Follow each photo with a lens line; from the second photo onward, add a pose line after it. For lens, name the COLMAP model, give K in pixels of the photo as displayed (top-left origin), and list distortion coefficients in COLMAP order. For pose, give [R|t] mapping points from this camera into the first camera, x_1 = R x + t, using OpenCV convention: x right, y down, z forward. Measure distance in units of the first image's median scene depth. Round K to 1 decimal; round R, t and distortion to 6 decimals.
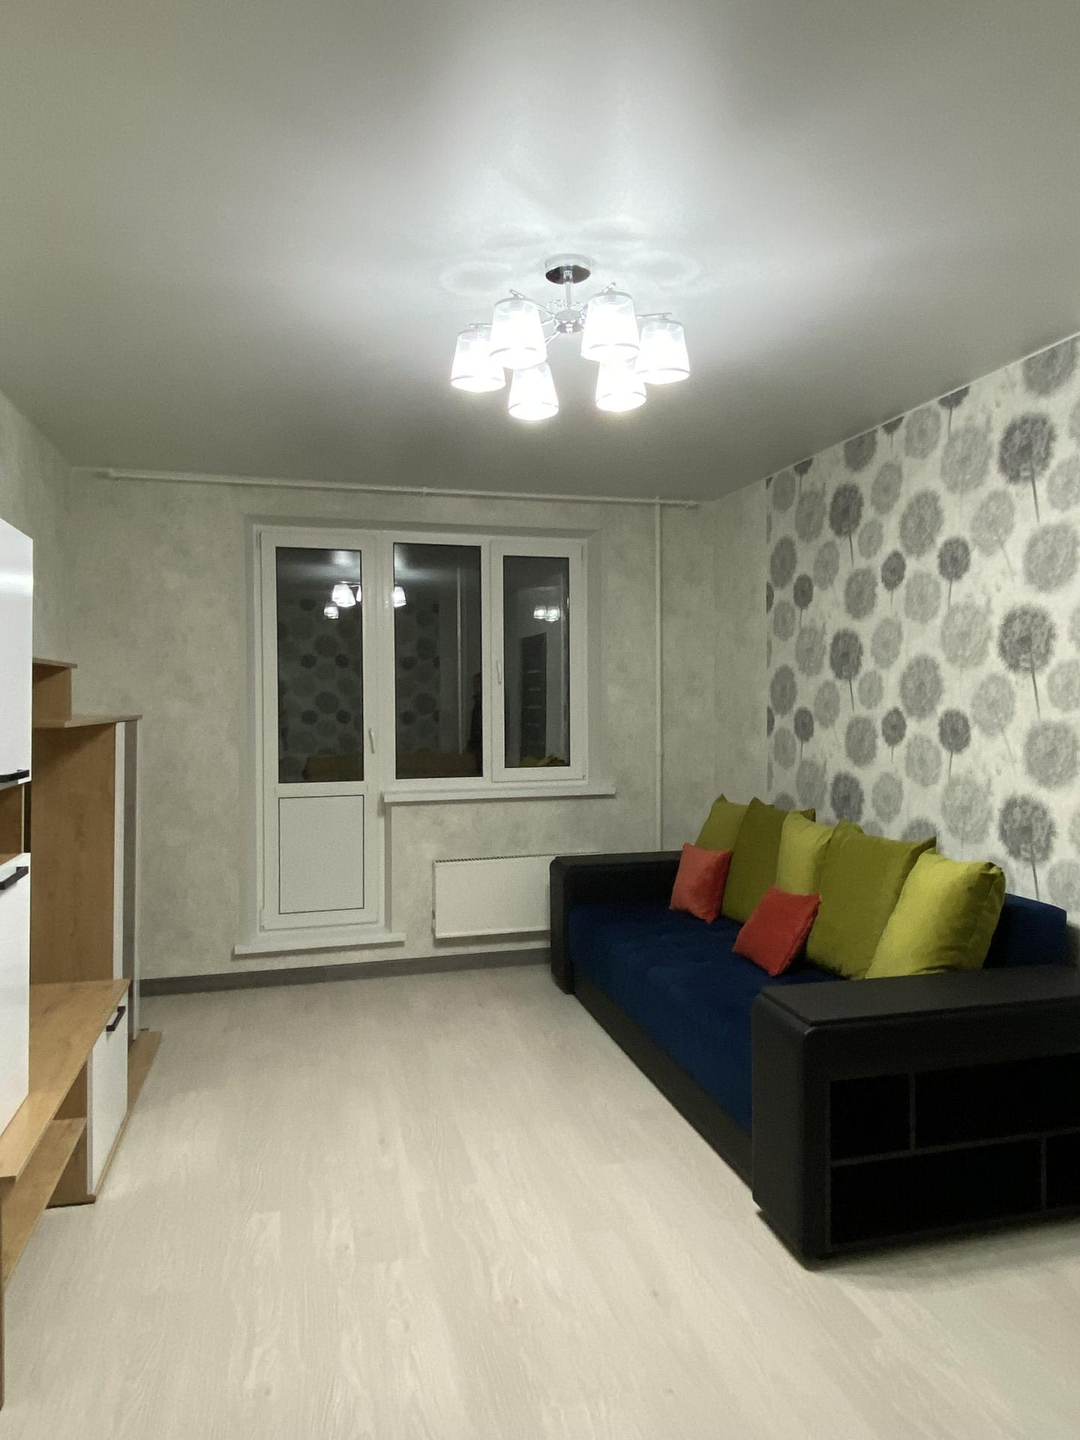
lens RADIAL K [[937.4, 0, 538.7], [0, 937.4, 713.2], [0, 0, 1]] dist [0.050209, -0.008084]
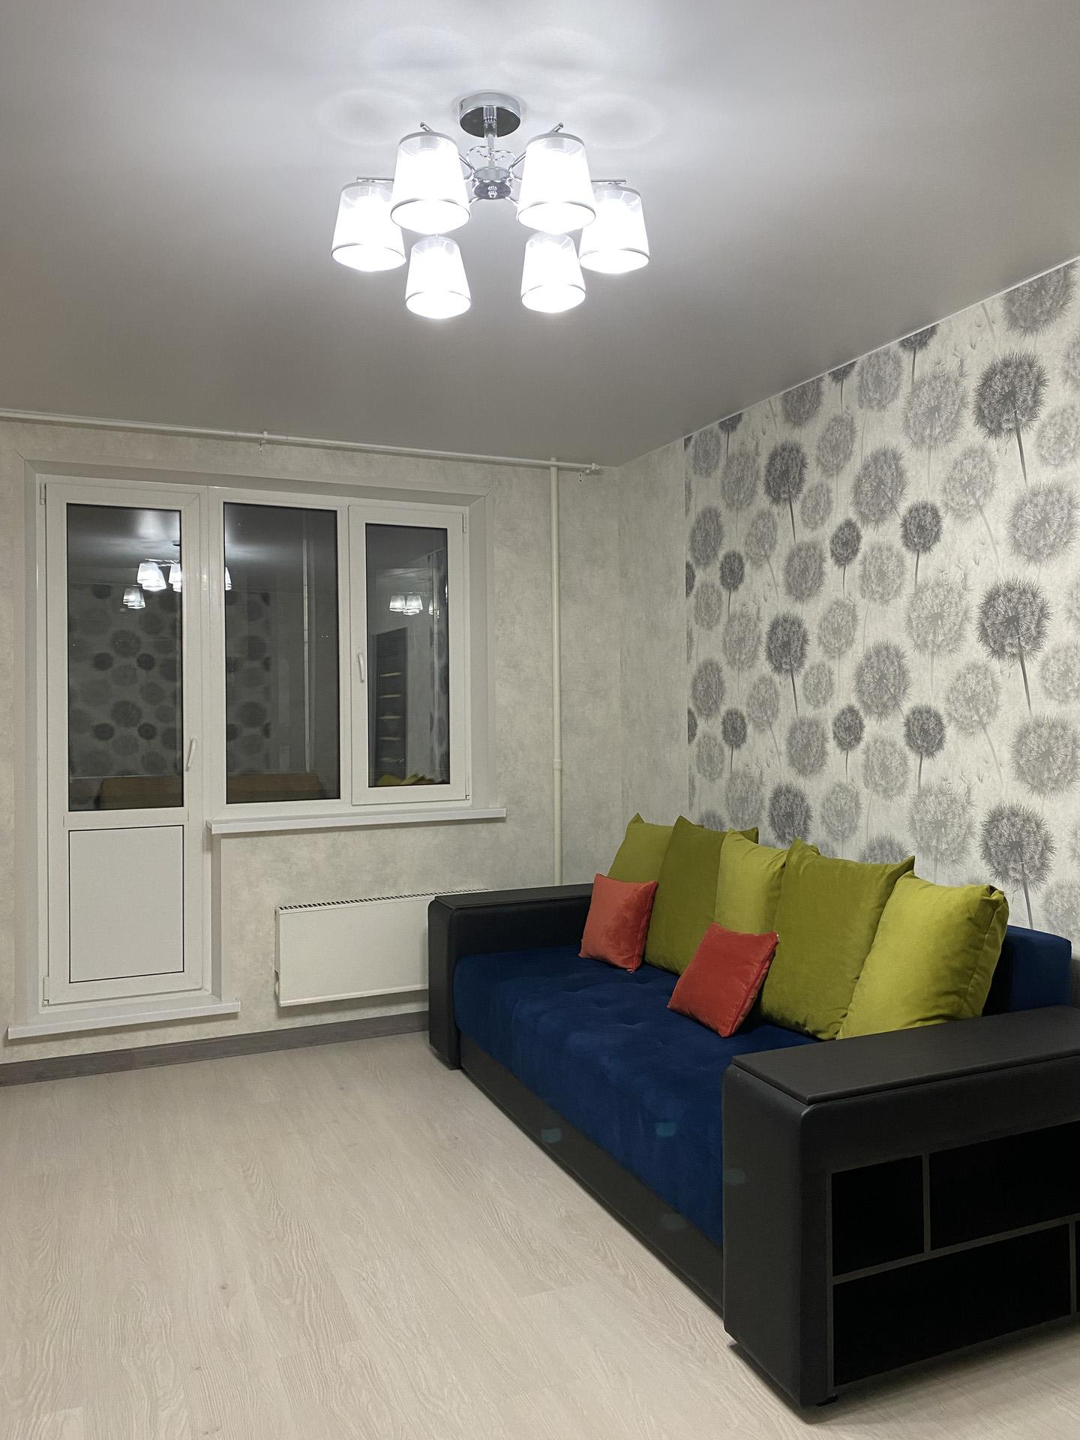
lens RADIAL K [[1070.3, 0, 545.7], [0, 1070.3, 707.9], [0, 0, 1]] dist [0.037046, -0.026315]
pose [[0.987948, -0.003633, 0.154743, -0.034853], [0.006920, 0.999762, -0.020703, 0.012959], [-0.154631, 0.021525, 0.987738, 0.089379]]
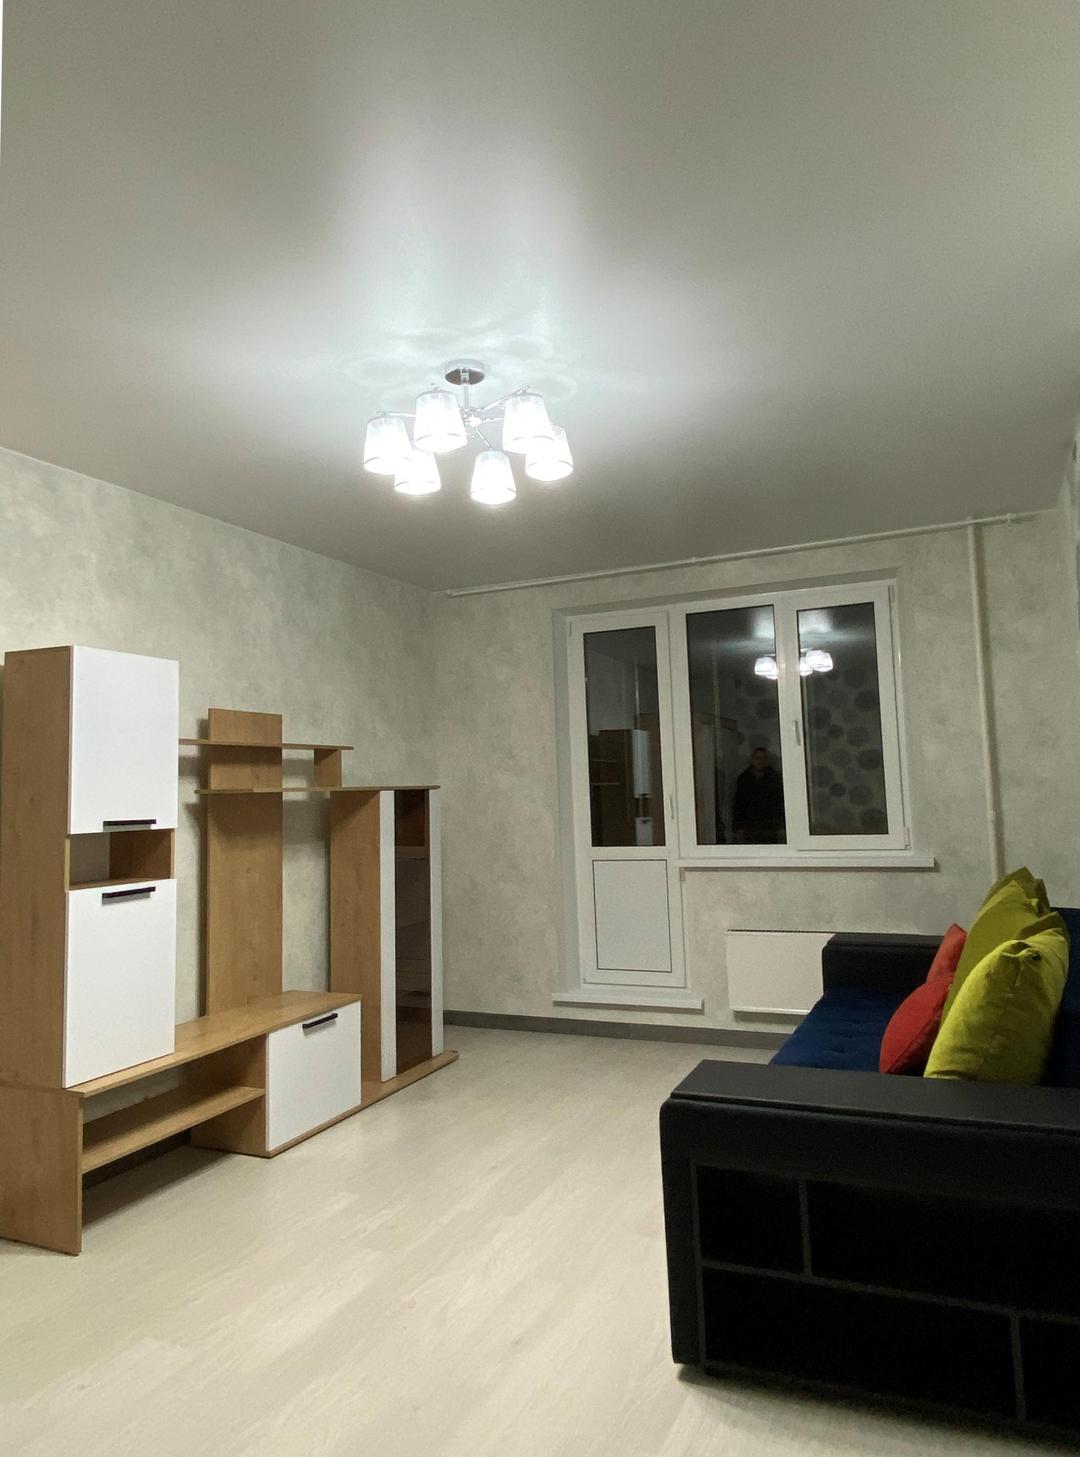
lens RADIAL K [[970.2, 0, 551.6], [0, 970.2, 722.8], [0, 0, 1]] dist [0.049531, -0.007607]
pose [[0.781268, -0.068438, -0.620432, 0.465262], [0.021795, 0.996356, -0.082459, 0.026967], [0.623815, 0.050900, 0.779913, 0.099401]]
